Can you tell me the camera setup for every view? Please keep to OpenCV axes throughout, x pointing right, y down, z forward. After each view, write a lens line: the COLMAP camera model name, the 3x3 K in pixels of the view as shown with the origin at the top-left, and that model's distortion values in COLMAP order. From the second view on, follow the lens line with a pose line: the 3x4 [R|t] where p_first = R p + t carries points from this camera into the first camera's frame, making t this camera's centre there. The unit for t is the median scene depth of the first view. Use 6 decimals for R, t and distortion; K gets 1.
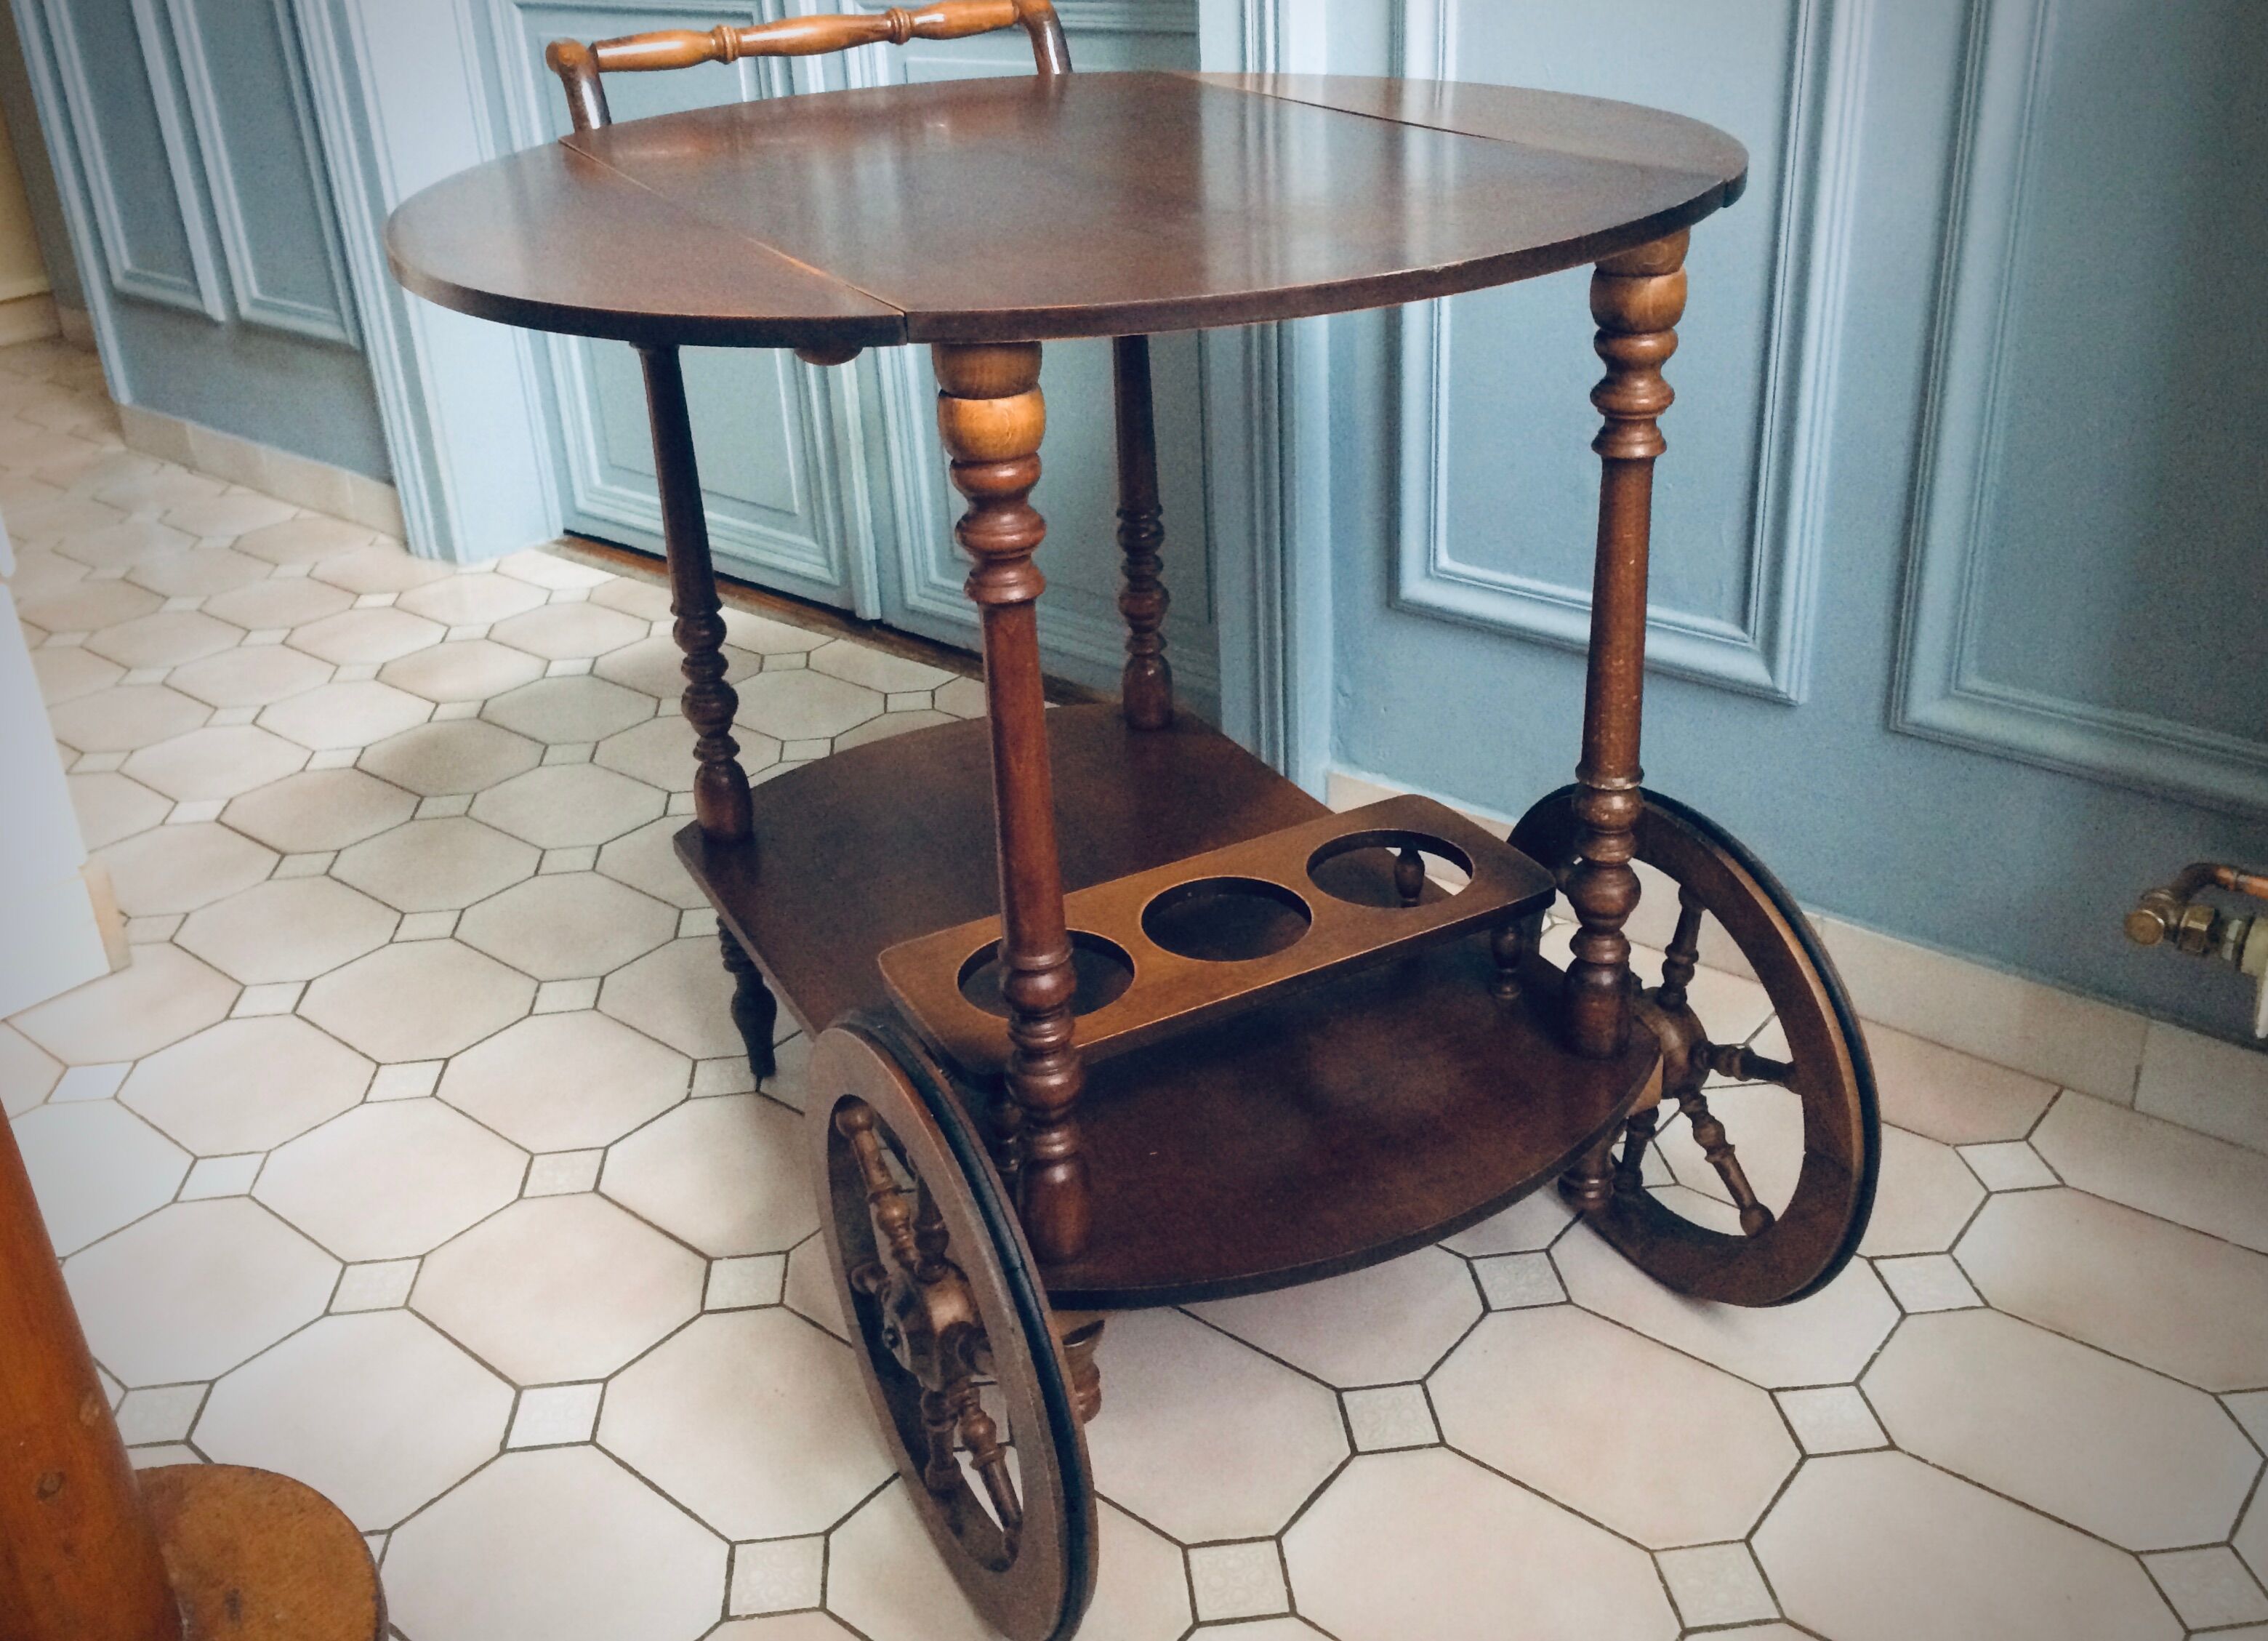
lens RADIAL K [[2062.6, 0, 1102.1], [0, 2062.6, 735.8], [0, 0, 1]] dist [0.030202, 0.000000]
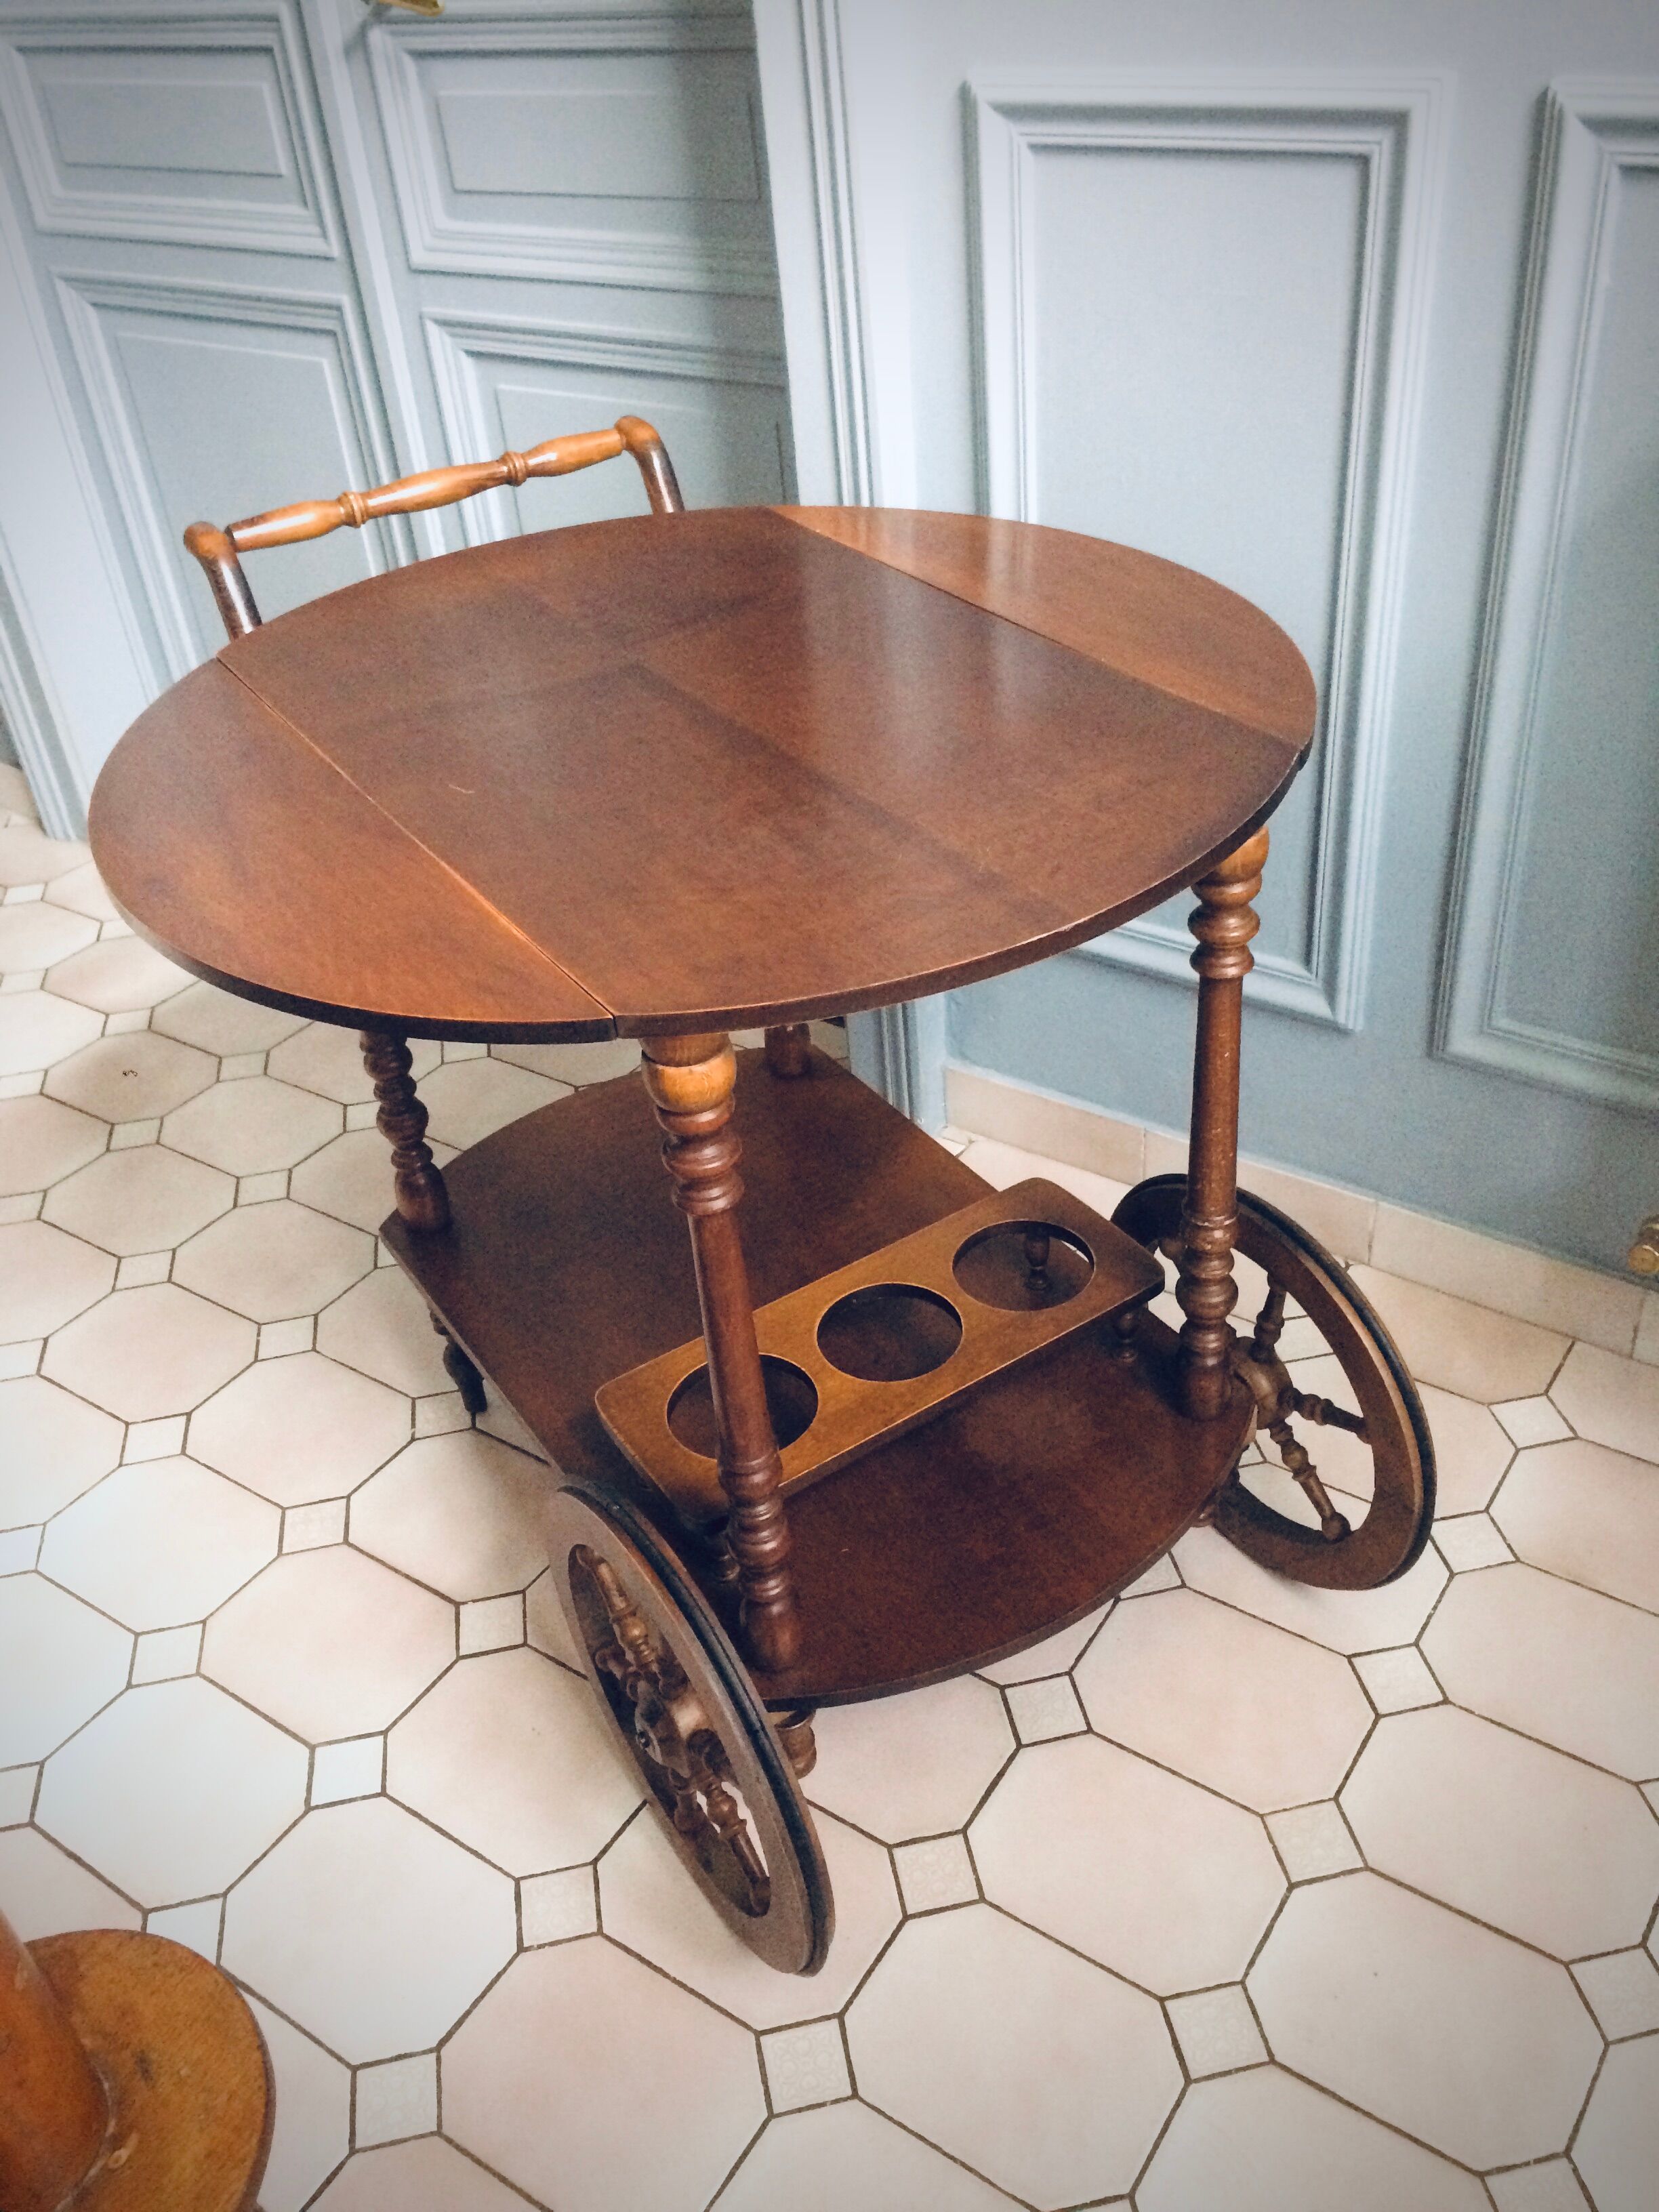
lens RADIAL K [[1909.3, 0, 849.2], [0, 1909.3, 1109.2], [0, 0, 1]] dist [0.066511, -0.099889]
pose [[0.994097, -0.078457, 0.074941, -0.027003], [0.063667, 0.981121, 0.182614, -0.189120], [-0.087854, -0.176765, 0.980324, -0.029876]]
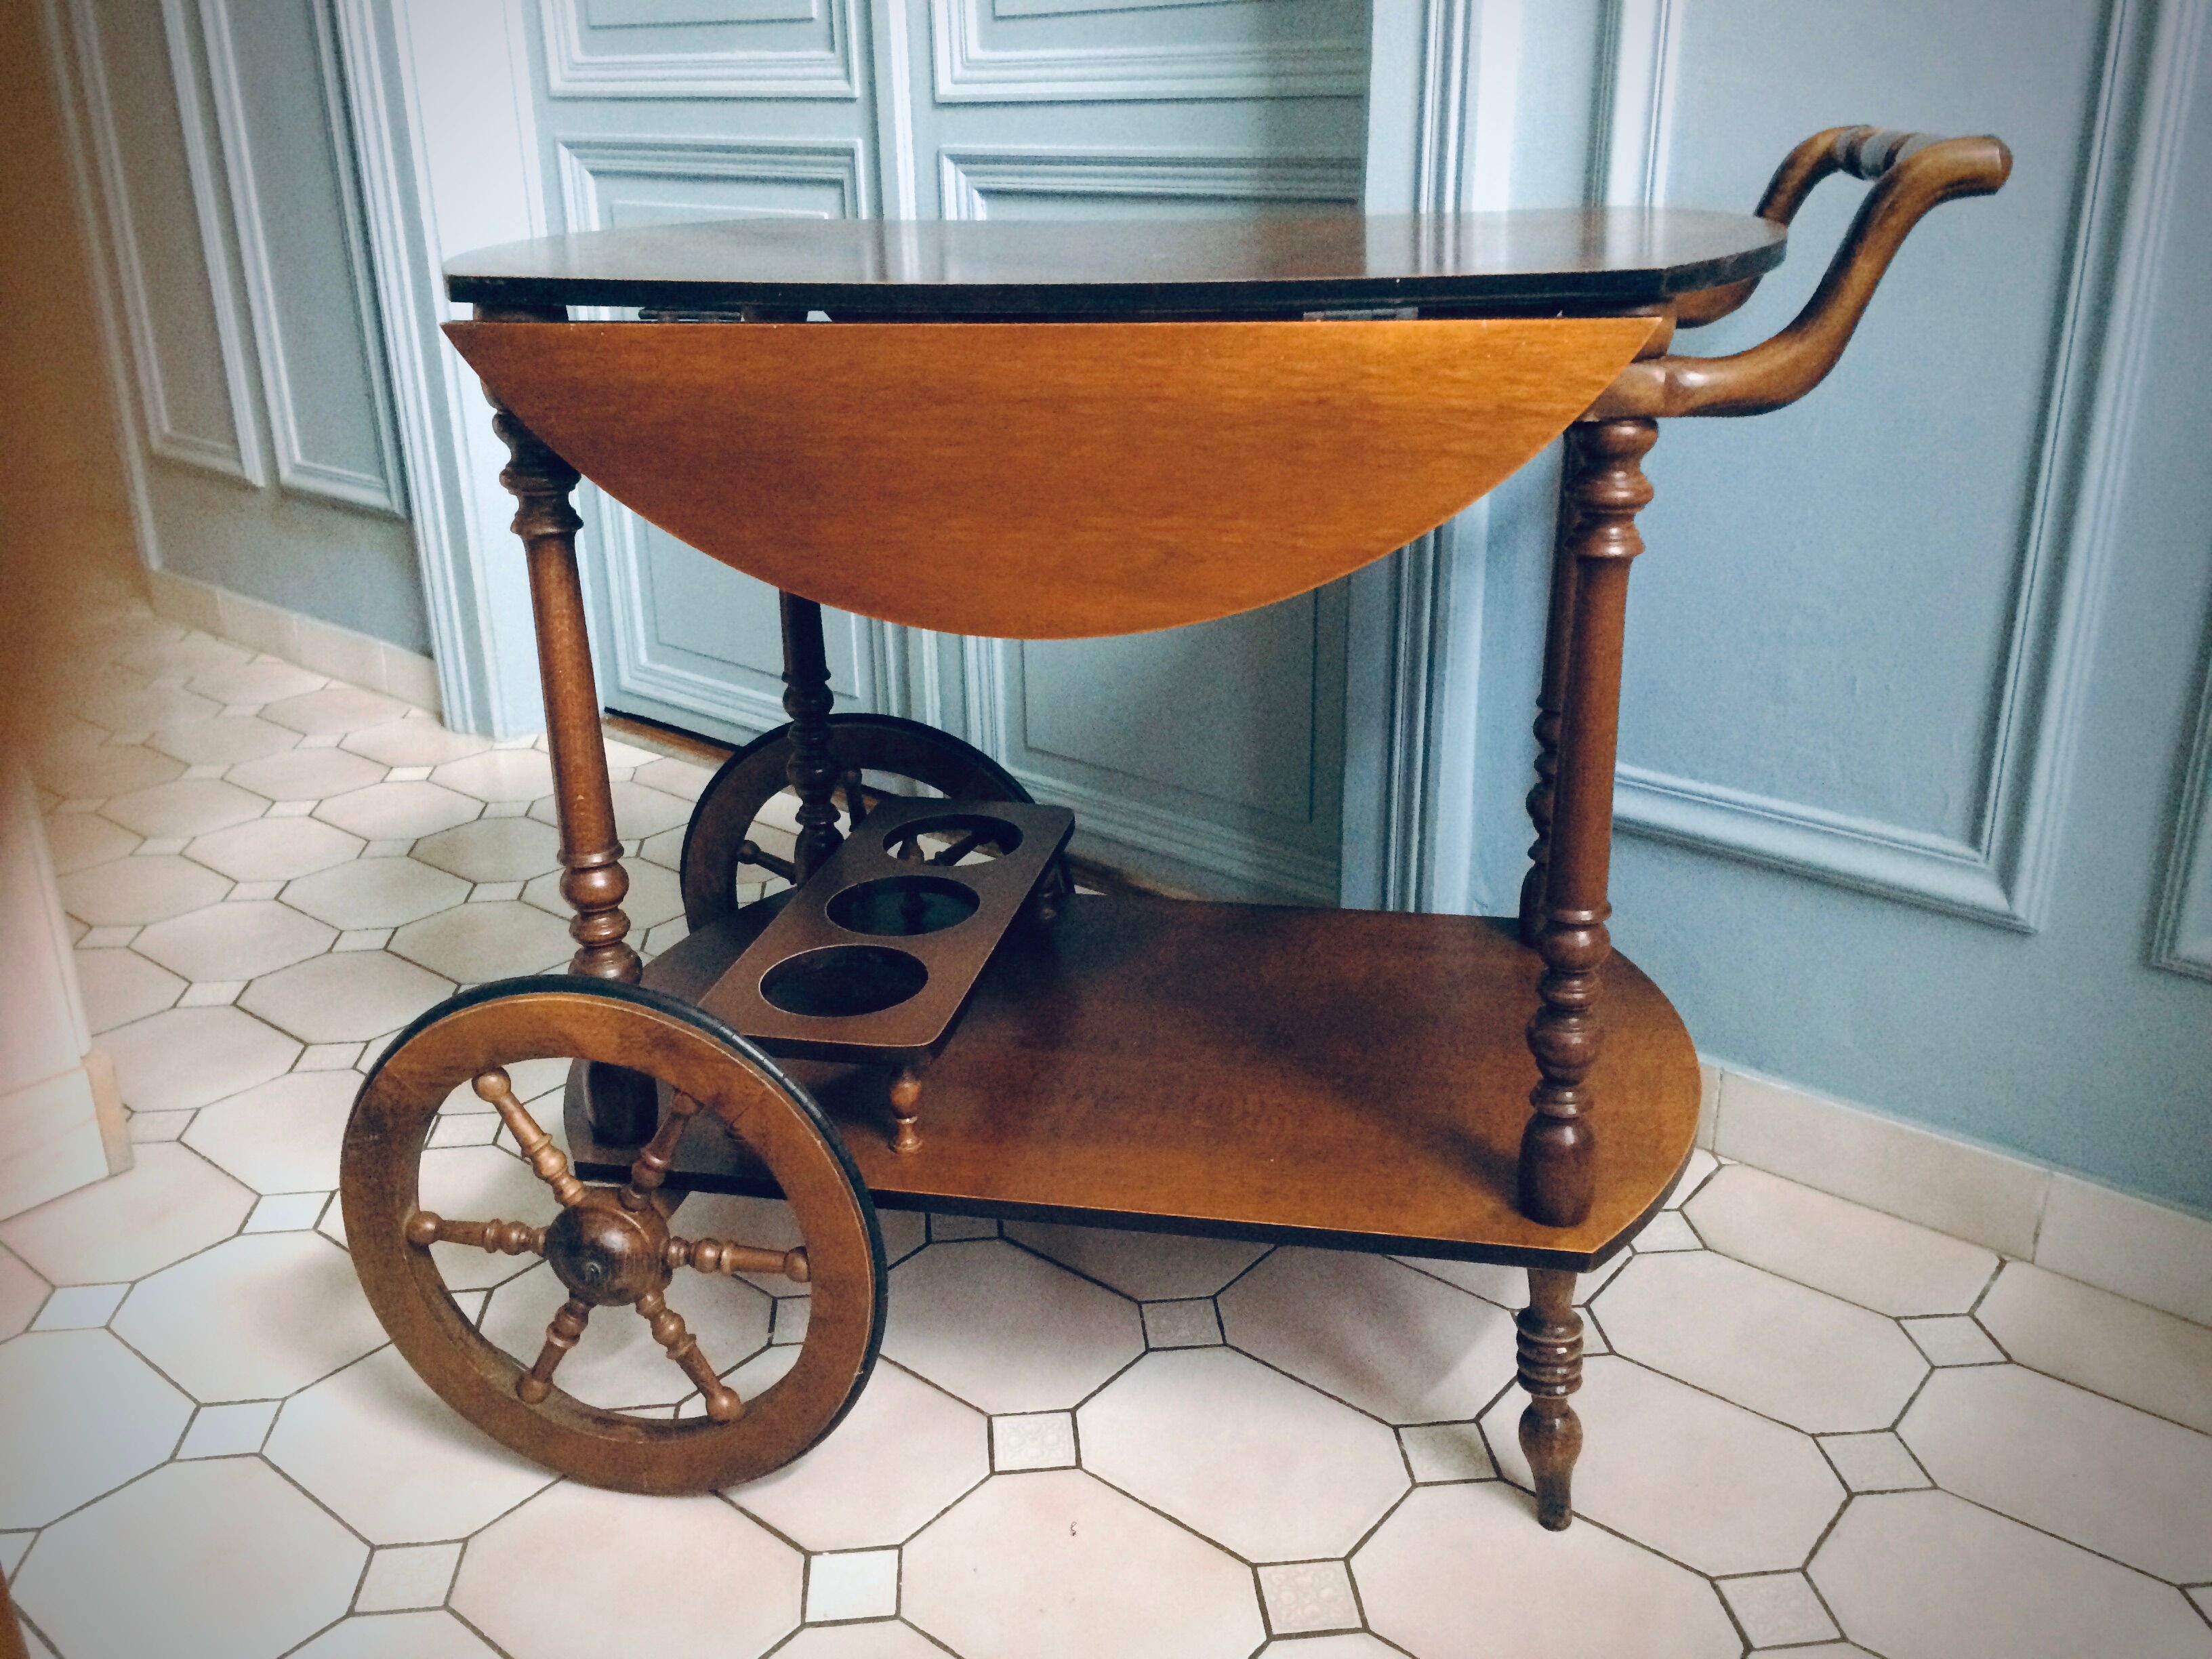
lens RADIAL K [[1909.3, 0, 1097.4], [0, 1909.3, 807.2], [0, 0, 1]] dist [0.066511, -0.099889]
pose [[0.999177, 0.031238, 0.025885, -0.093849], [-0.029516, 0.997484, -0.064451, -0.003519], [-0.027833, 0.063634, 0.997585, 0.178162]]
